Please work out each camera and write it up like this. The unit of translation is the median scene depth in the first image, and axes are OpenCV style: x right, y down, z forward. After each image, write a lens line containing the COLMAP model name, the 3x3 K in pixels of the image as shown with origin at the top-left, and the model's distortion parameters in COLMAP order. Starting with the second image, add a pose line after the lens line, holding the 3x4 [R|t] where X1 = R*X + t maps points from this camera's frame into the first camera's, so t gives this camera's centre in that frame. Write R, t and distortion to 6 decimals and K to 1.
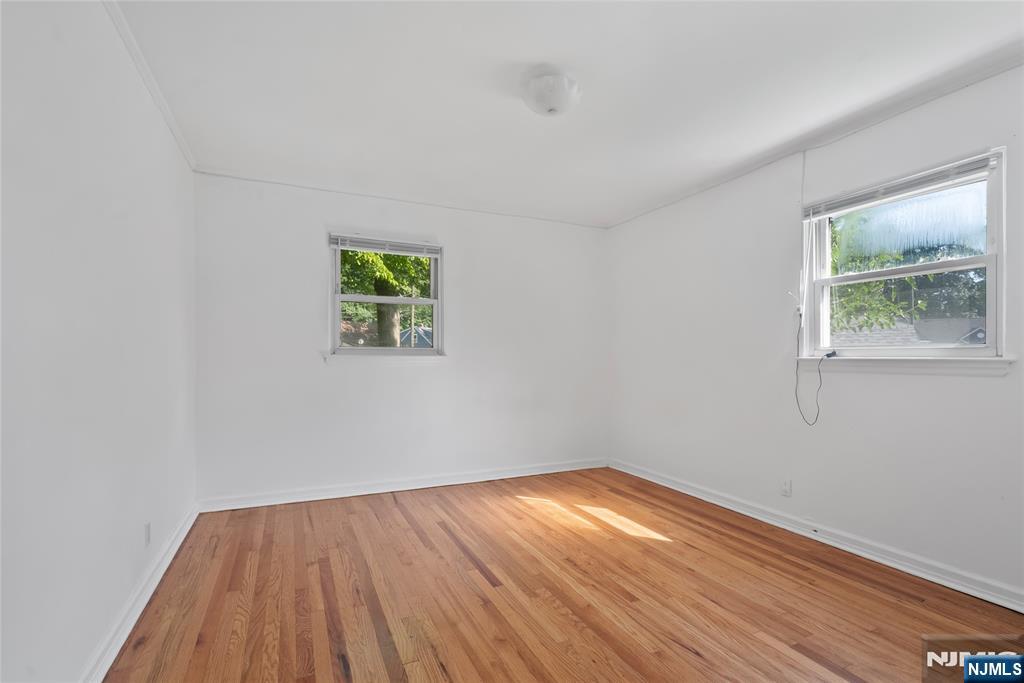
lens RADIAL K [[484.9, 0, 509.9], [0, 484.9, 344.0], [0, 0, 1]] dist [0.001047, 0.000468]
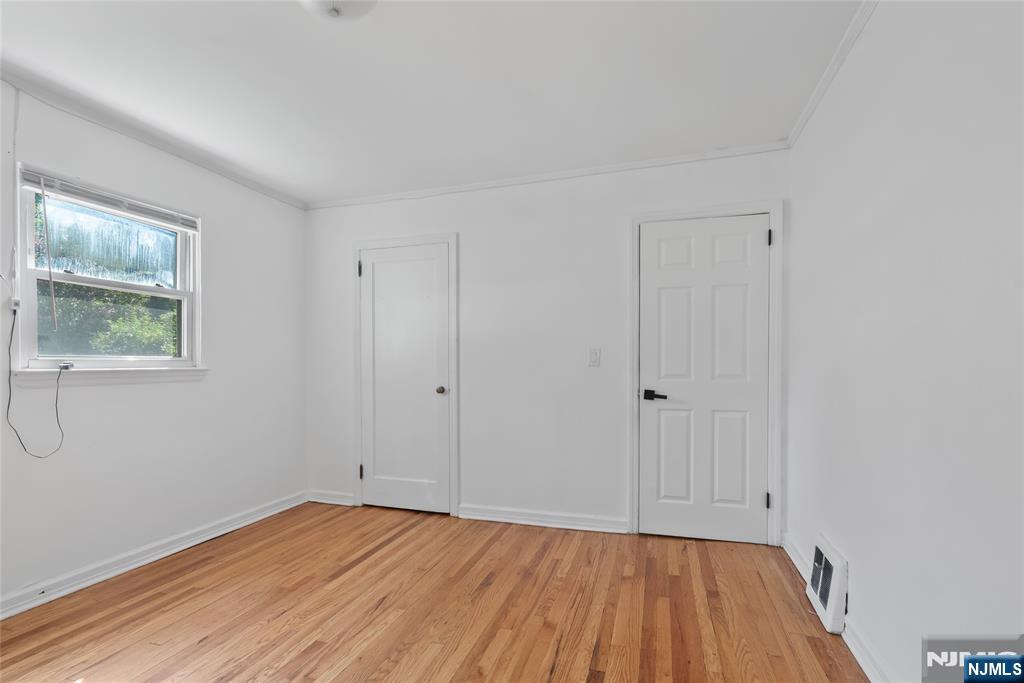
lens RADIAL K [[484.9, 0, 509.9], [0, 484.9, 344.0], [0, 0, 1]] dist [0.001047, 0.000468]
pose [[-0.744564, 0.028479, 0.666943, -0.542979], [-0.014337, 0.998177, -0.058629, 0.026942], [-0.667397, -0.053215, -0.742799, 1.300657]]
